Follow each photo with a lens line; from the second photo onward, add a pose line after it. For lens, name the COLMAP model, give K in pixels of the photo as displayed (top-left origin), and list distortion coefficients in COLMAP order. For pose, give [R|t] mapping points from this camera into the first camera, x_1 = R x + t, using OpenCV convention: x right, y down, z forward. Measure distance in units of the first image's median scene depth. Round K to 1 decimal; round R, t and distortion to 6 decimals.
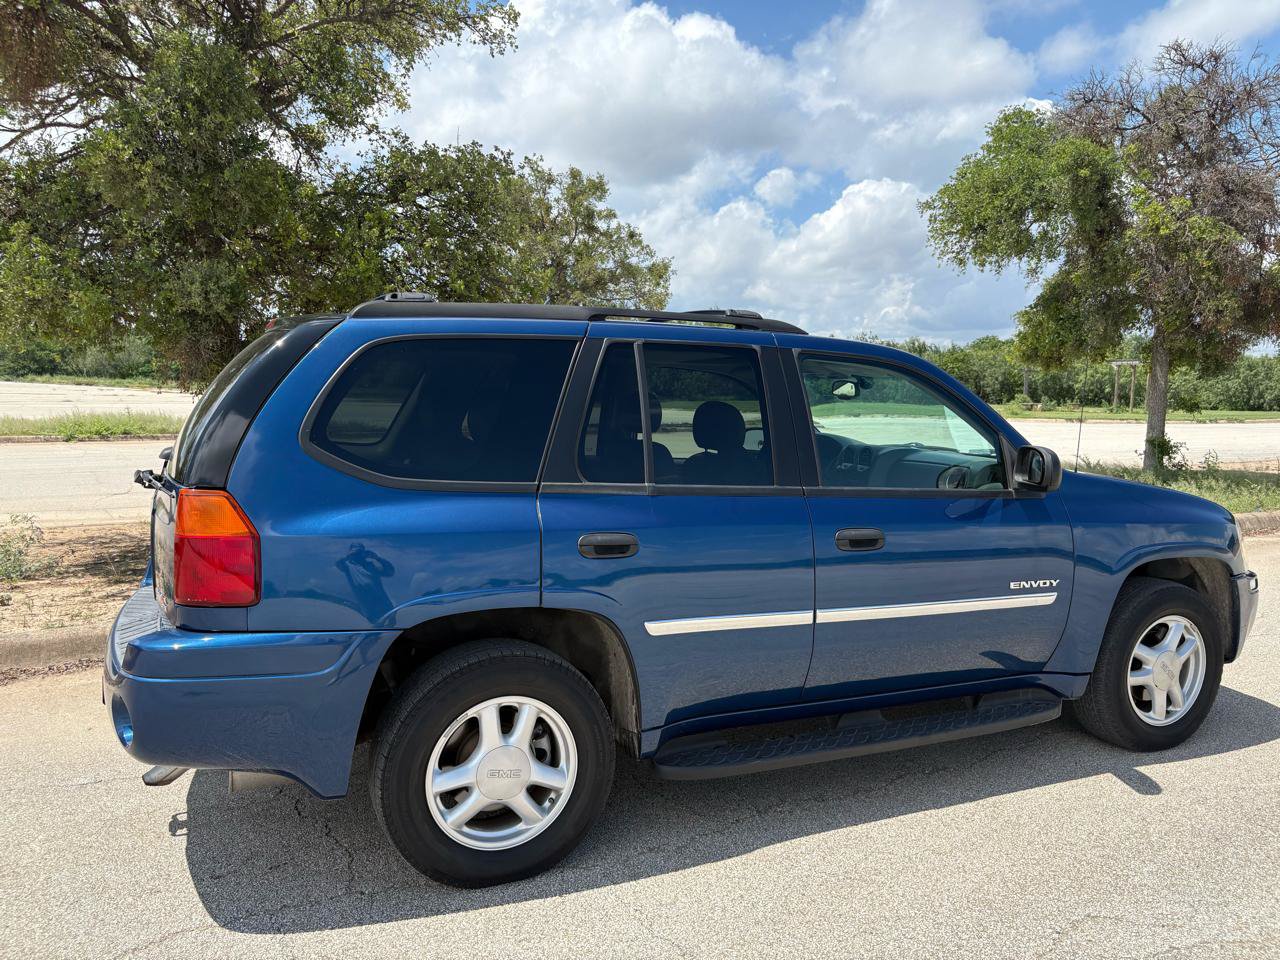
lens RADIAL K [[971.4, 0, 645.7], [0, 971.4, 479.5], [0, 0, 1]] dist [0.041066, -0.045565]
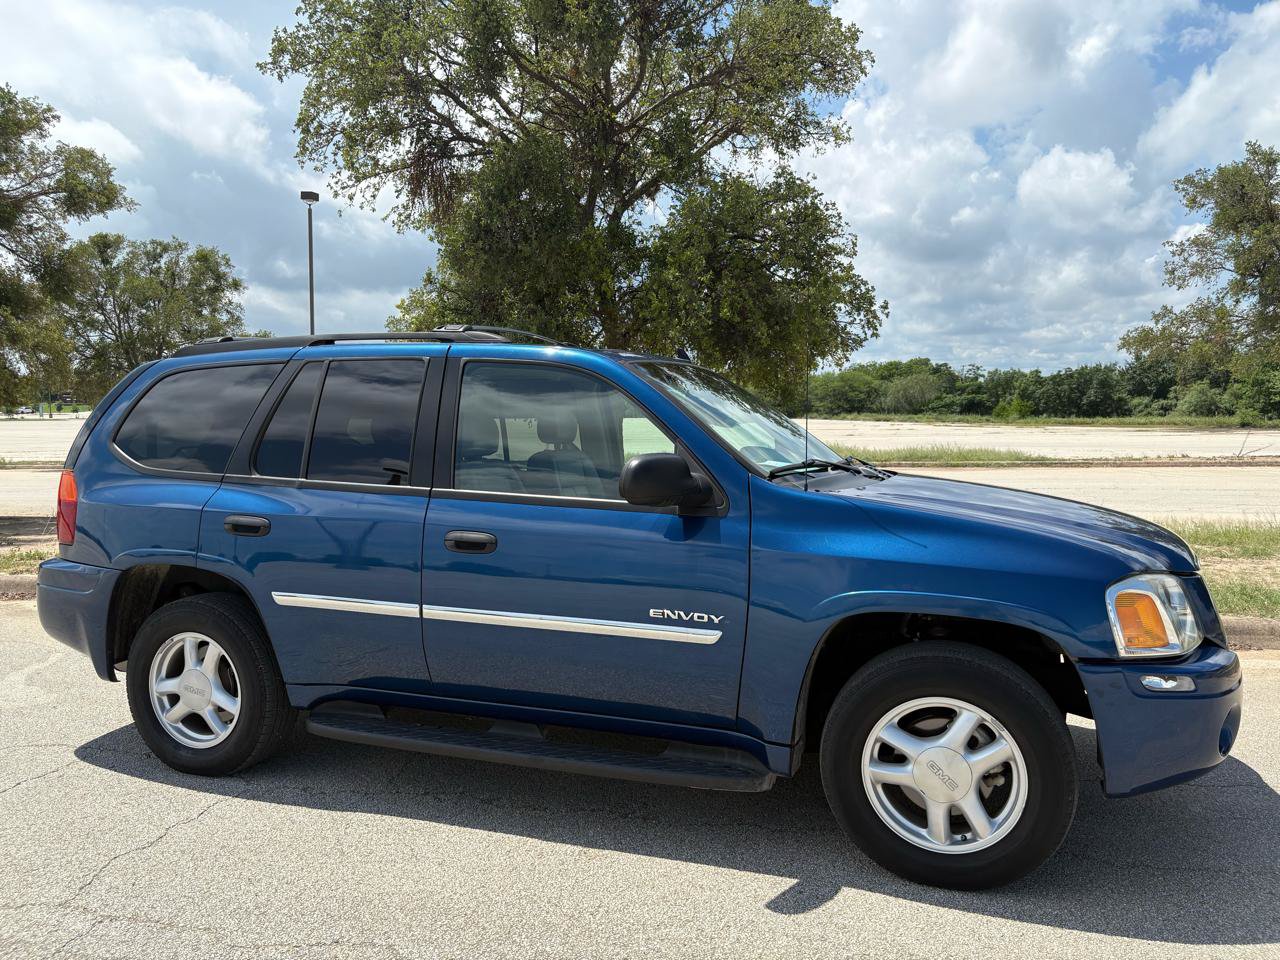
lens RADIAL K [[975.0, 0, 640.0], [0, 975.0, 480.0], [0, 0, 1]] dist [0.024958, -0.016442]
pose [[0.702984, 0.022429, -0.710852, 0.914570], [-0.046111, 0.998837, -0.014085, 0.003572], [0.709709, 0.042680, 0.703201, 0.356737]]
